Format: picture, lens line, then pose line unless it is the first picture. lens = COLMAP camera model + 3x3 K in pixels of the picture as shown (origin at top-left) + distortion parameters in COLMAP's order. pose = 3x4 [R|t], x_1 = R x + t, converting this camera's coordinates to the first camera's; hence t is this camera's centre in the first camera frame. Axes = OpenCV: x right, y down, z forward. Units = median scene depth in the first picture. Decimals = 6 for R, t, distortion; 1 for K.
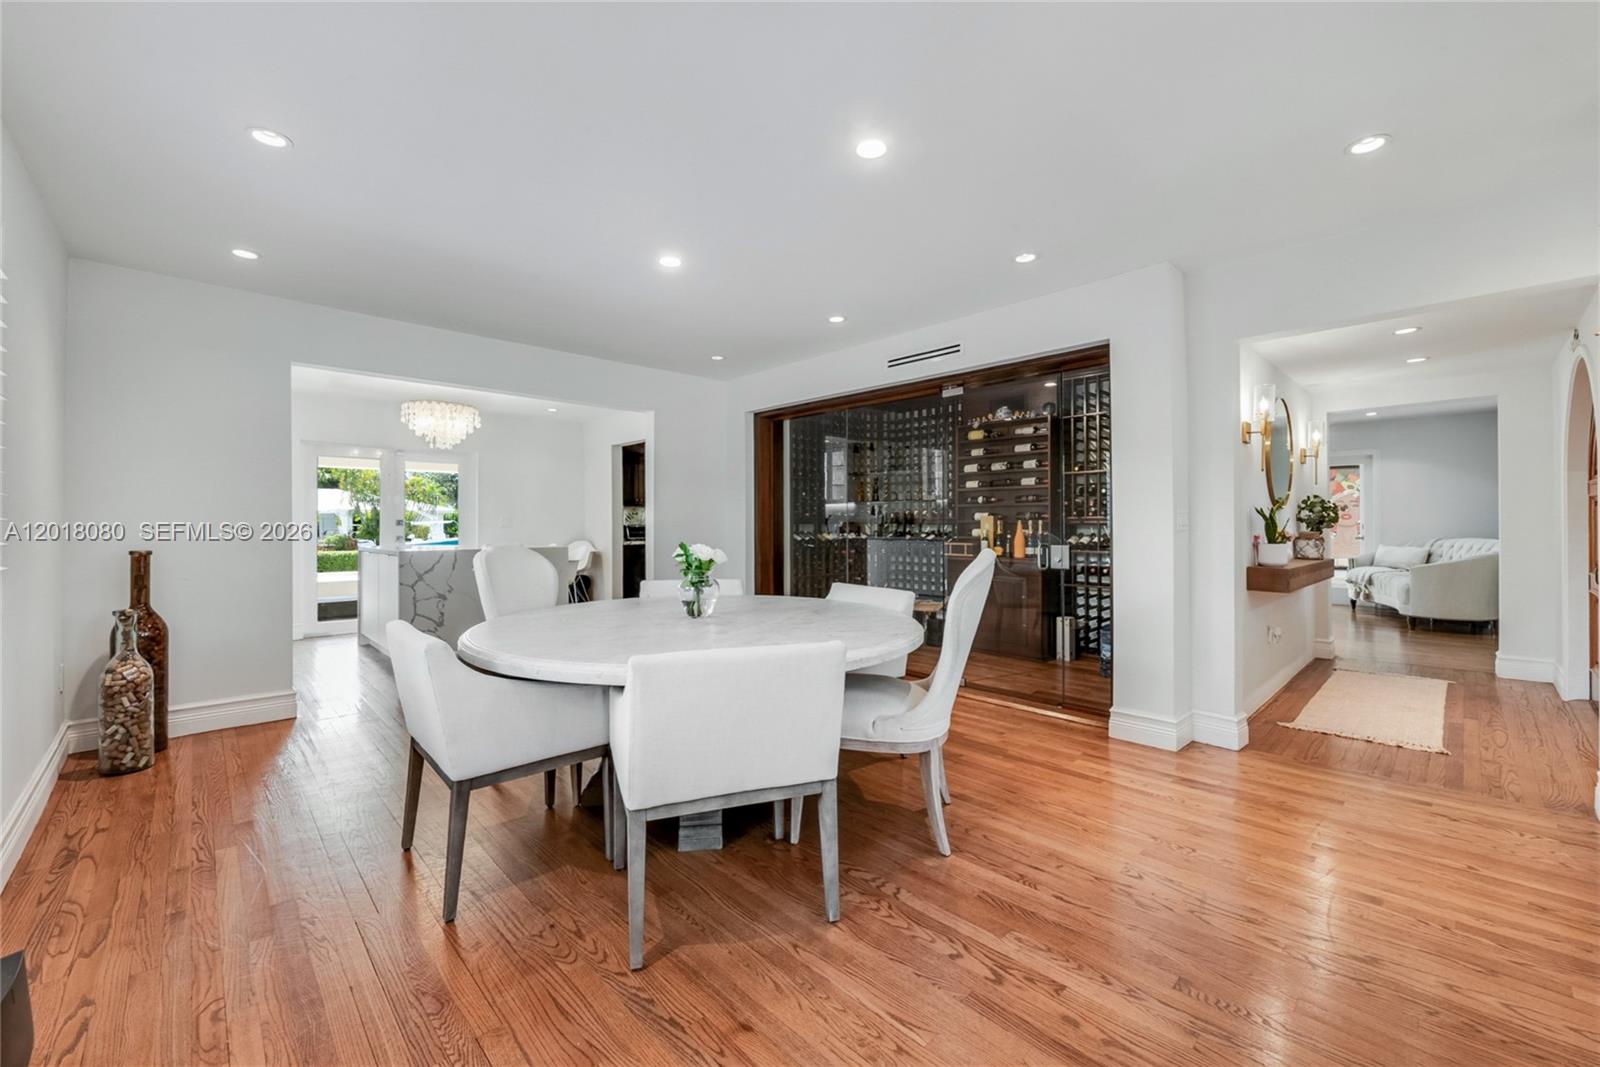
lens RADIAL K [[649.1, 0, 810.7], [0, 649.1, 540.3], [0, 0, 1]] dist [-0.000703, 0.000029]
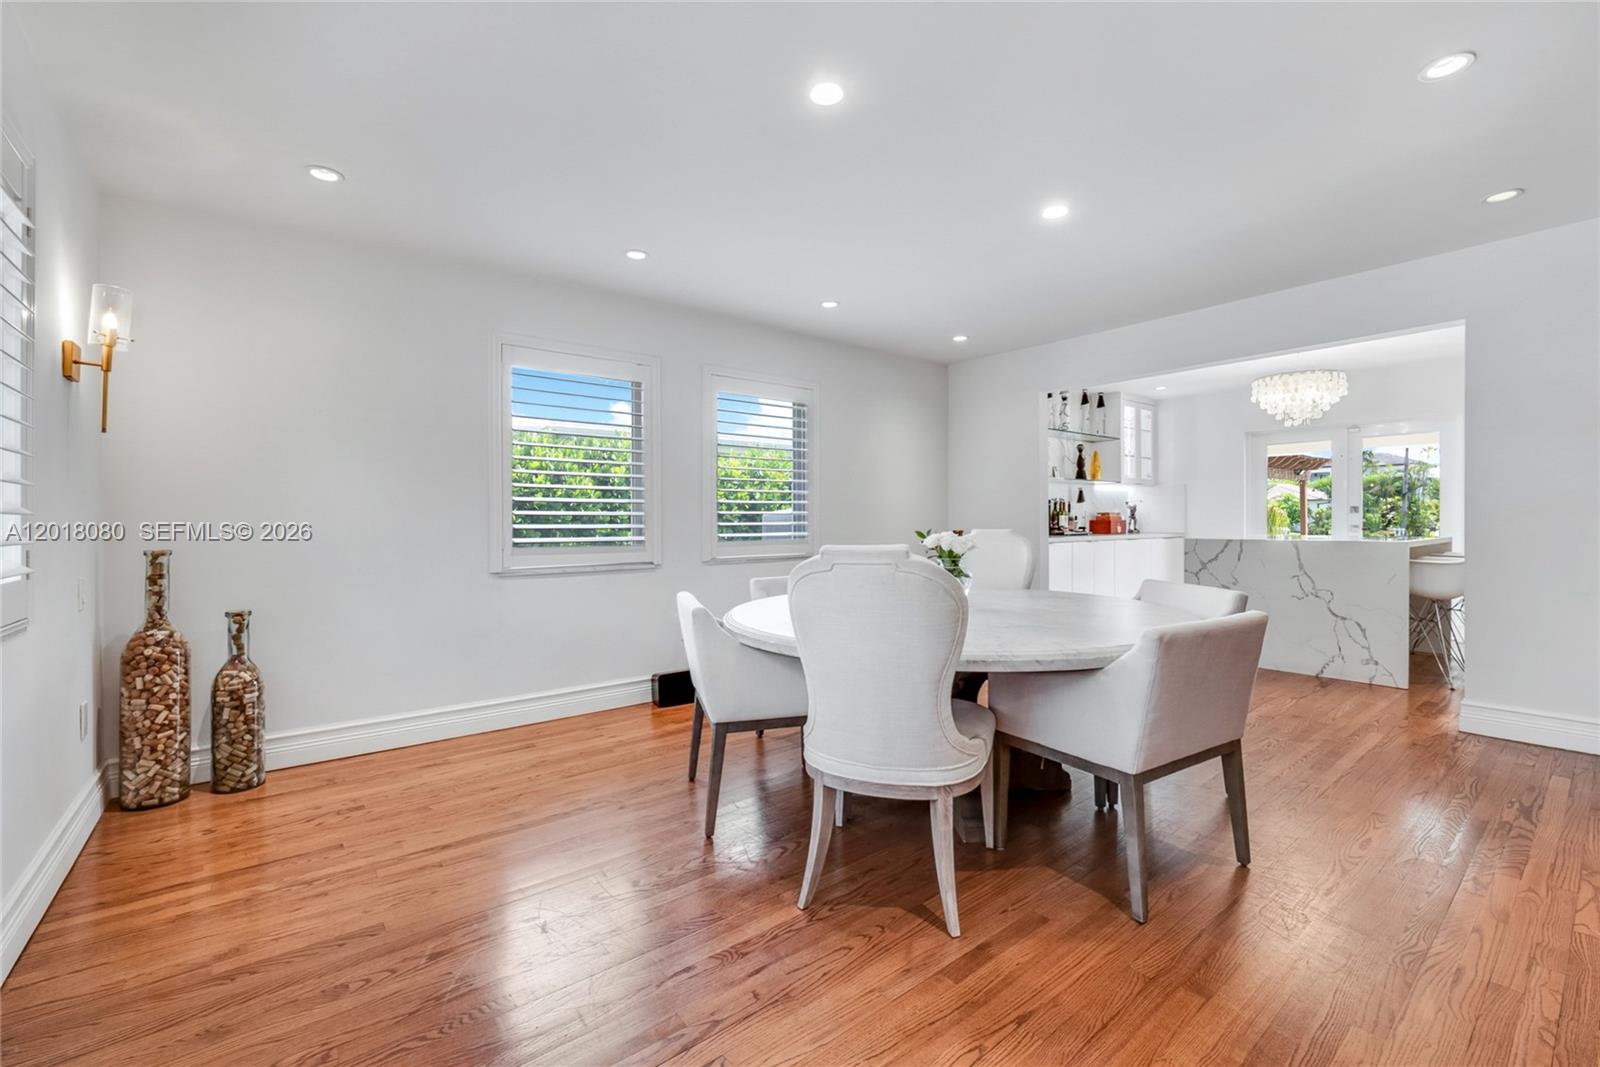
lens RADIAL K [[662.3, 0, 800.0], [0, 662.3, 533.5], [0, 0, 1]] dist [0.000084, 0.000018]
pose [[-0.098971, 0.018292, -0.994922, 1.053518], [-0.009212, 0.999771, 0.019297, -0.014368], [0.995048, 0.011075, -0.098780, 1.078190]]
